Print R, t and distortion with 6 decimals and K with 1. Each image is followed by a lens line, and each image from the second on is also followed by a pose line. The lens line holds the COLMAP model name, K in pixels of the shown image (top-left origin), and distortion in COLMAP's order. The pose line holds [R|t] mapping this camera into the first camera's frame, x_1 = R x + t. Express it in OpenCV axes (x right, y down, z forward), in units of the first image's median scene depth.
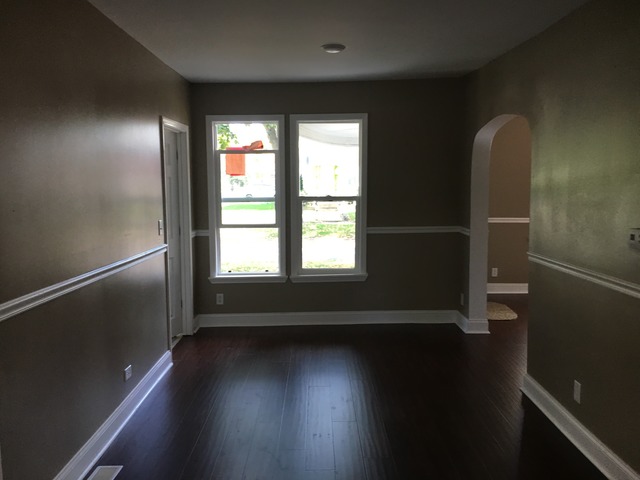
lens RADIAL K [[549.9, 0, 324.9], [0, 549.9, 237.2], [0, 0, 1]] dist [0.081388, -0.102436]
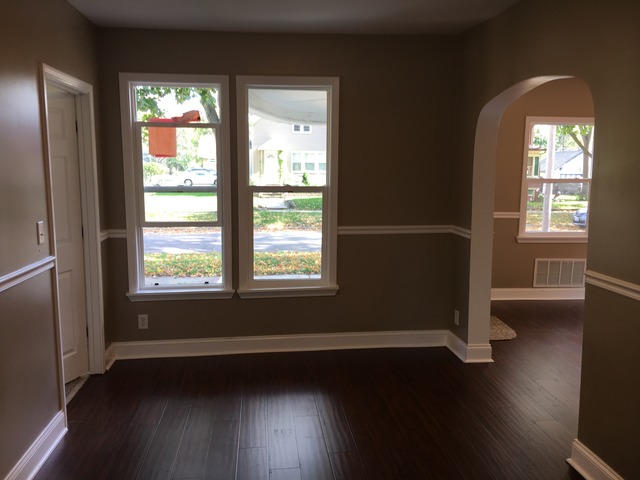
lens RADIAL K [[516.1, 0, 320.0], [0, 516.1, 240.0], [0, 0, 1]] dist [0.055895, -0.005201]
pose [[0.994083, -0.002342, 0.108594, -0.027538], [-0.001905, 0.999238, 0.038989, -0.027369], [-0.108603, -0.038965, 0.993321, 0.277286]]
